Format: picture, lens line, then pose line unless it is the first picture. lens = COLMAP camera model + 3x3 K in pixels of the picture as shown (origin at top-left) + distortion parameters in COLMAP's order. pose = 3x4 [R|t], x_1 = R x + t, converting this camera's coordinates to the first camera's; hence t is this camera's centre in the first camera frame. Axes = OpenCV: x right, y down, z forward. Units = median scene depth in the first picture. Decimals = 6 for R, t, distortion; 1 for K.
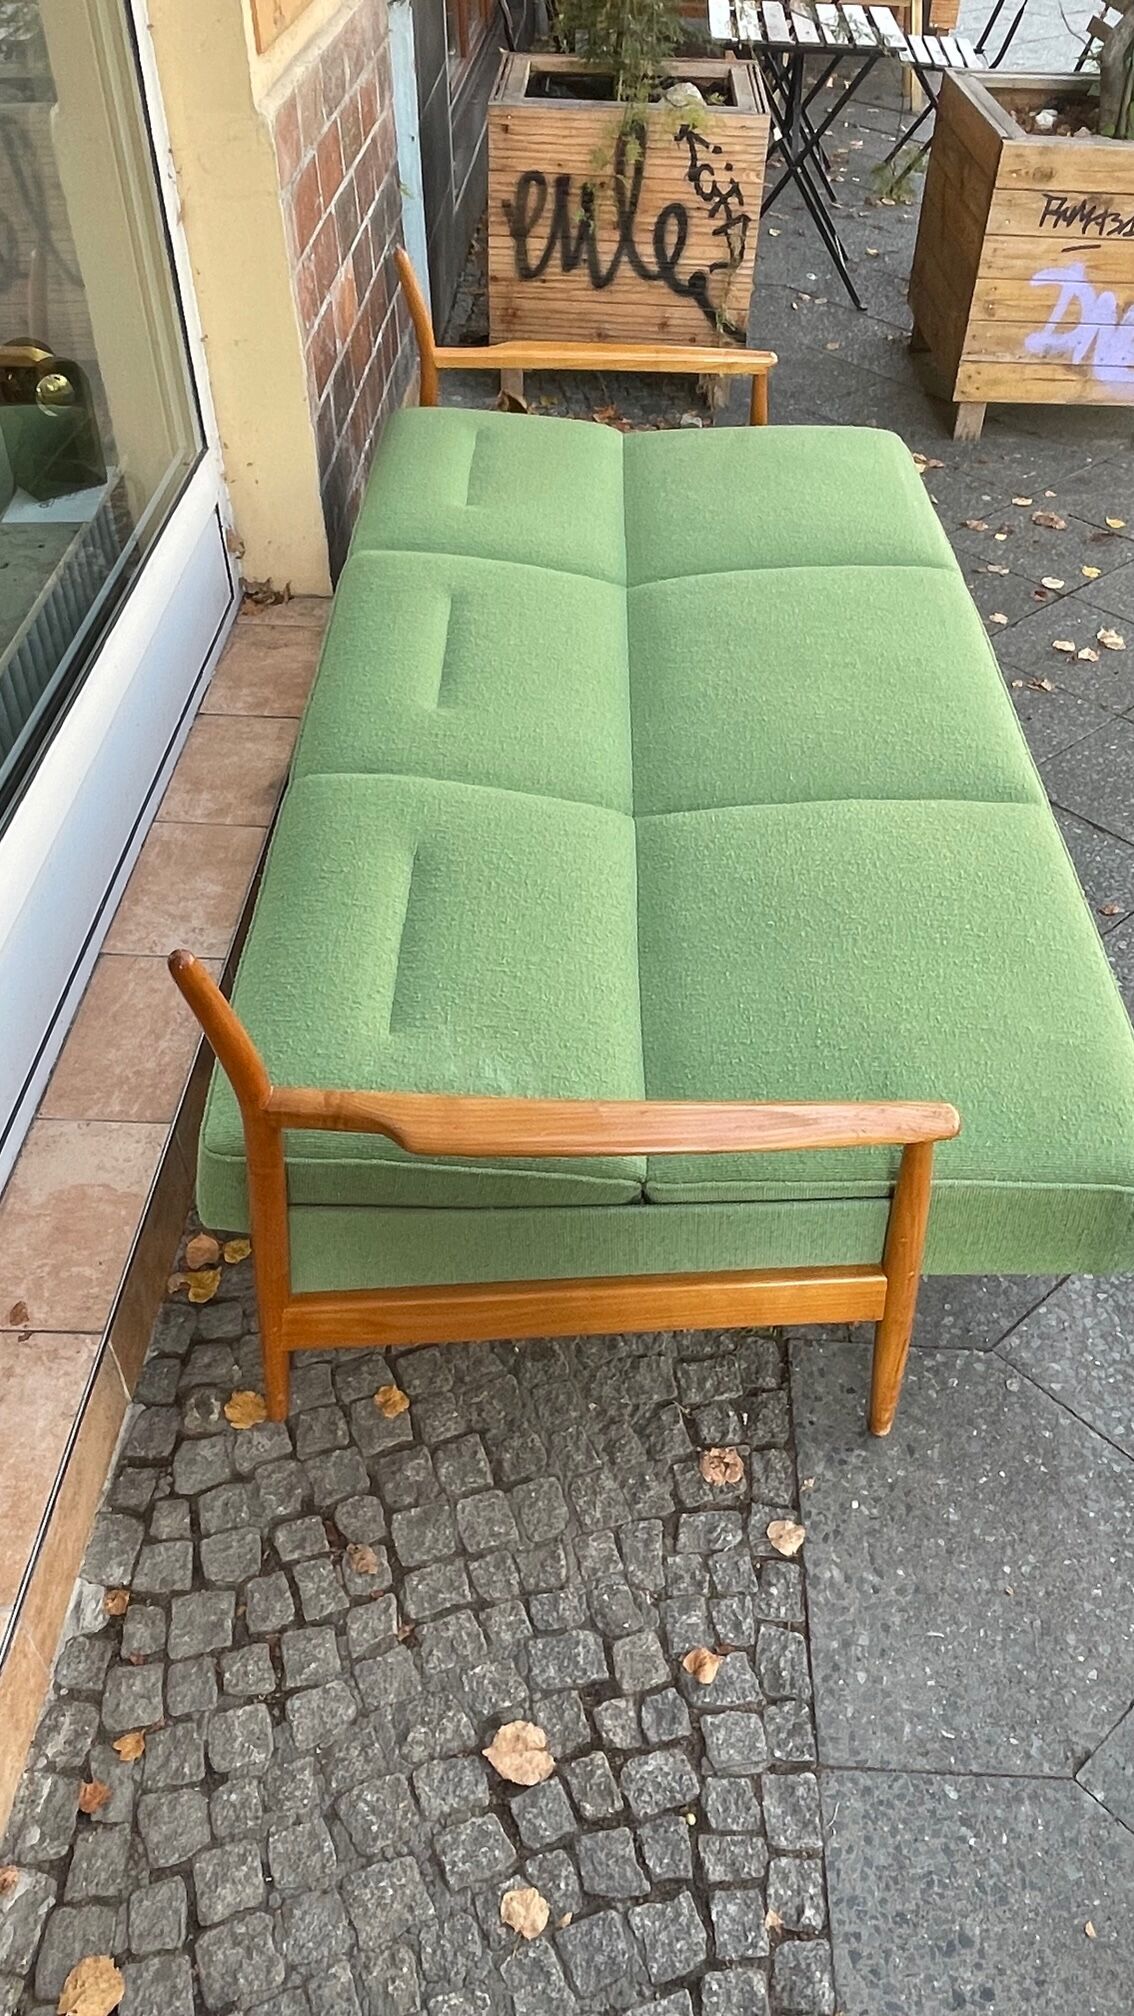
lens RADIAL K [[1504.0, 0, 581.2], [0, 1504.0, 1020.2], [0, 0, 1]] dist [0.018237, -0.043328]
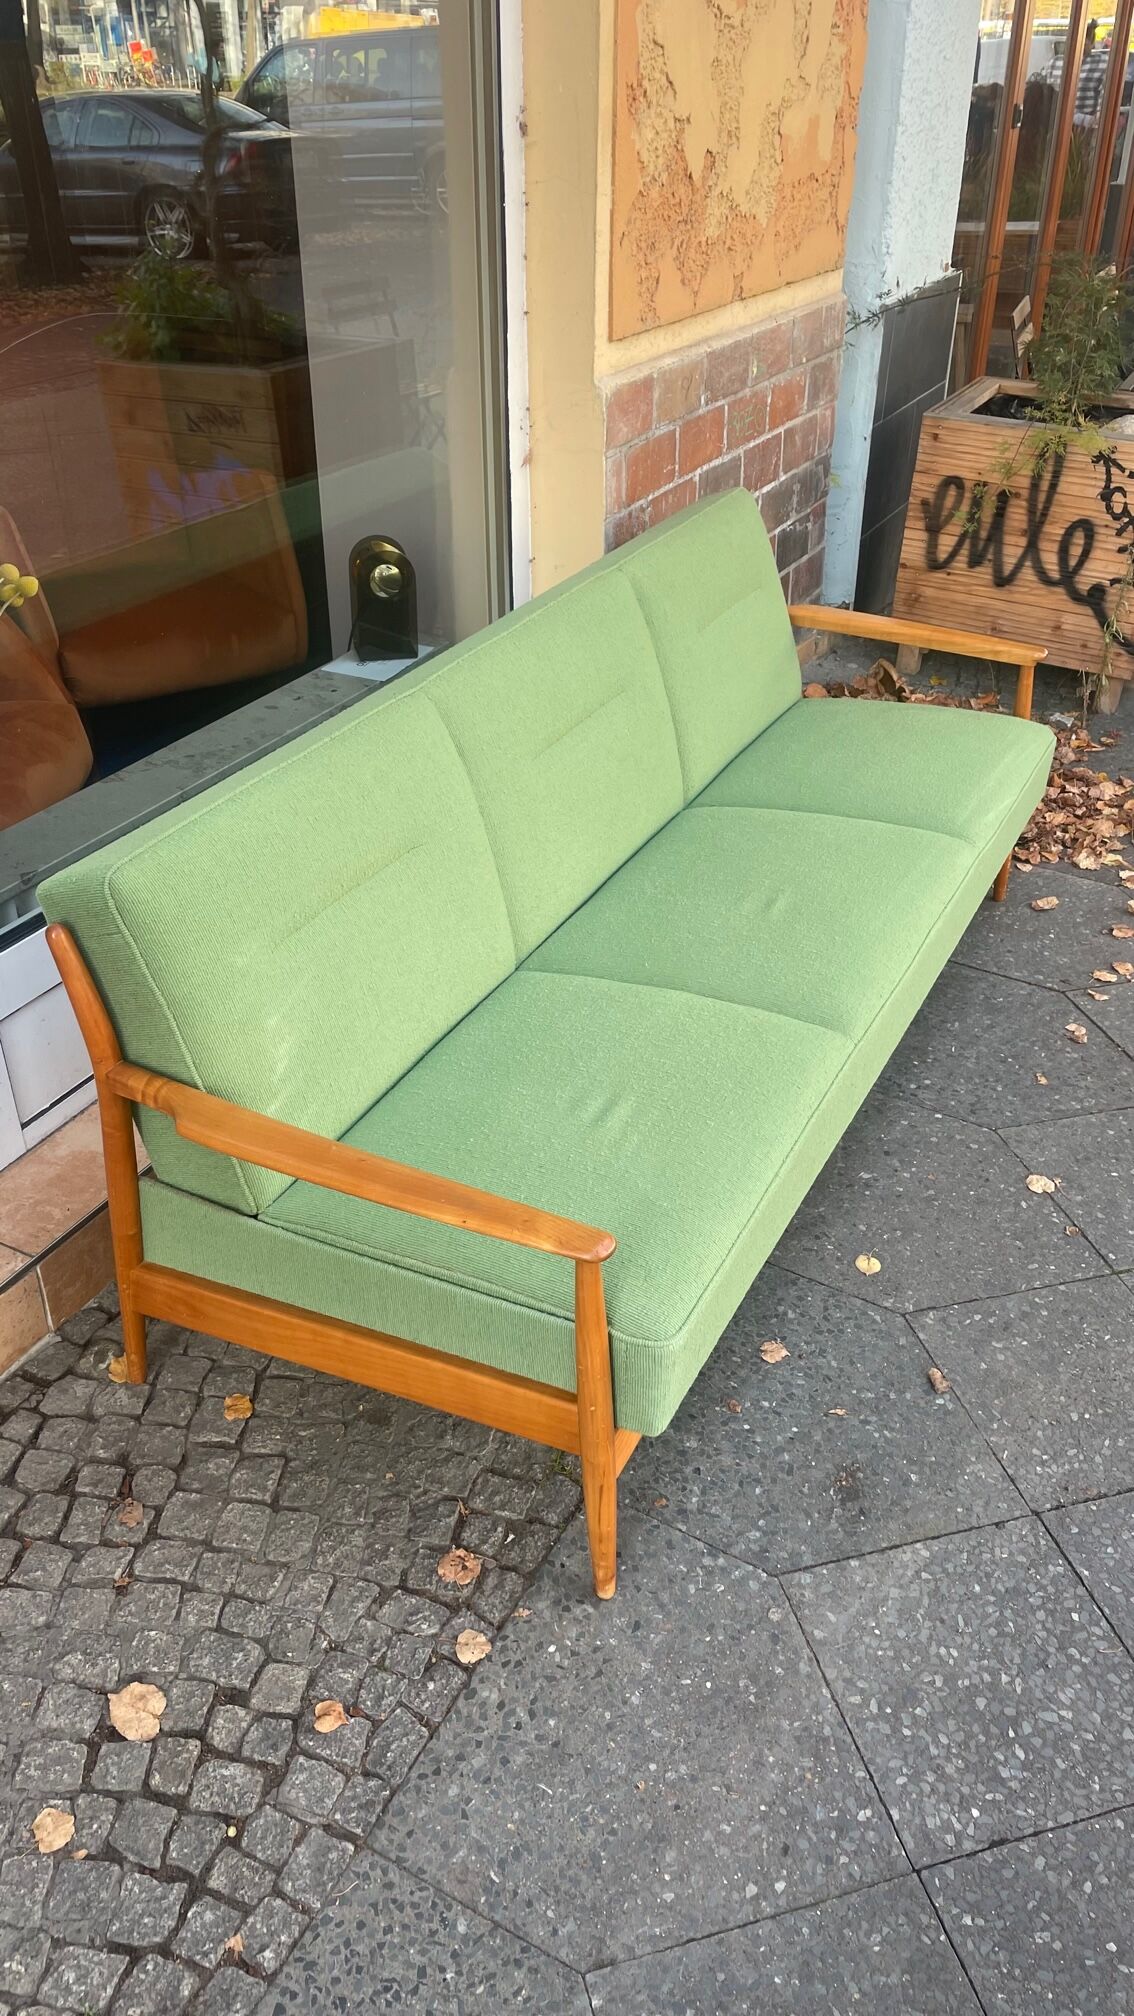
lens RADIAL K [[1516.1, 0, 563.8], [0, 1516.1, 1012.4], [0, 0, 1]] dist [0.079881, -0.106713]
pose [[0.896133, 0.241360, -0.372412, 0.483349], [-0.304308, 0.945011, -0.119796, 0.039016], [0.323019, 0.220681, 0.920304, -0.042716]]
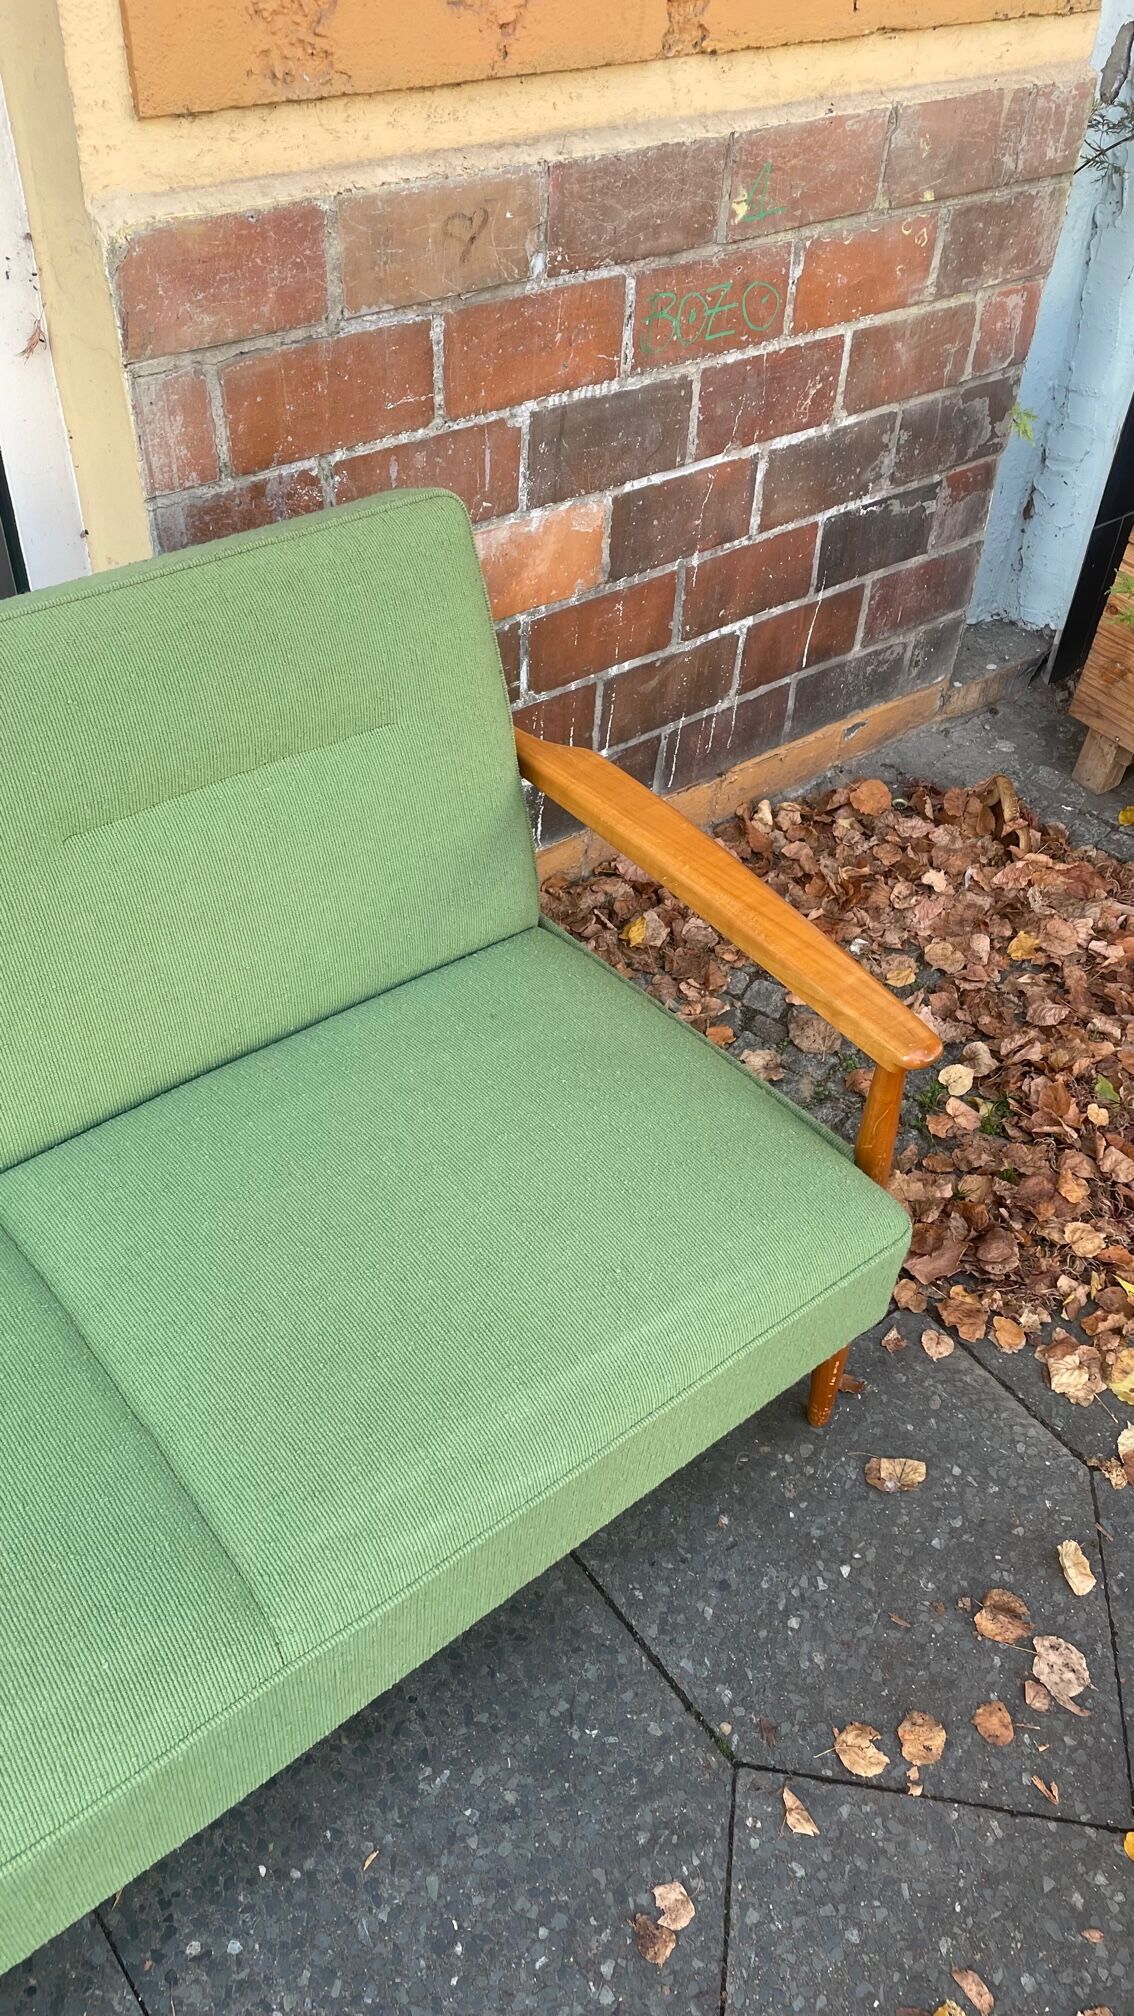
lens RADIAL K [[1516.1, 0, 559.5], [0, 1516.1, 1007.3], [0, 0, 1]] dist [0.079881, -0.106713]
pose [[0.633312, 0.549290, -0.545156, 0.501855], [-0.562226, 0.810632, 0.163637, -0.788847], [0.531806, 0.202867, 0.822209, 0.975607]]
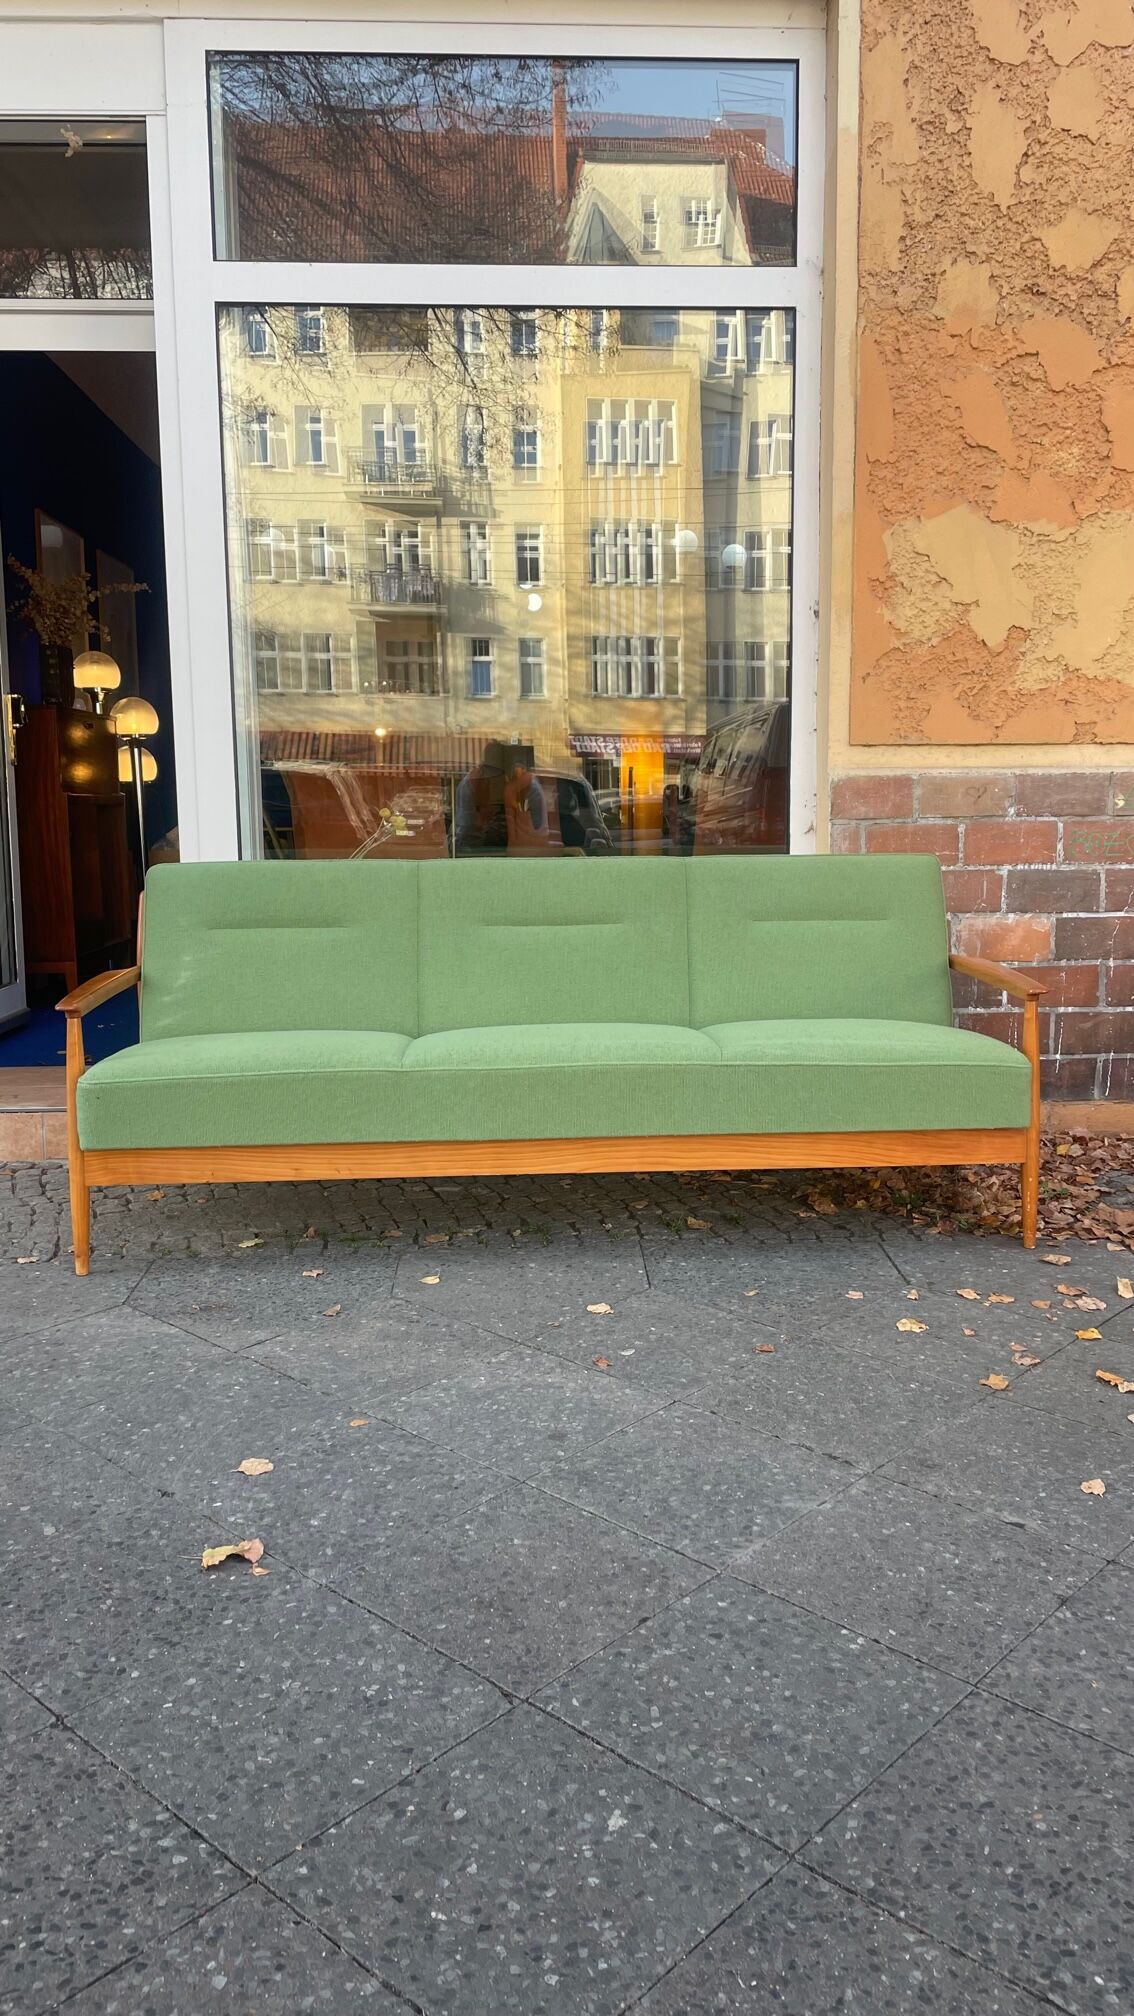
lens RADIAL K [[1516.1, 0, 573.9], [0, 1516.1, 998.0], [0, 0, 1]] dist [0.079881, -0.106713]
pose [[0.073002, 0.130358, -0.988776, 2.035438], [-0.673052, 0.738061, 0.047612, -0.444521], [0.735984, 0.662022, 0.141618, 1.022820]]
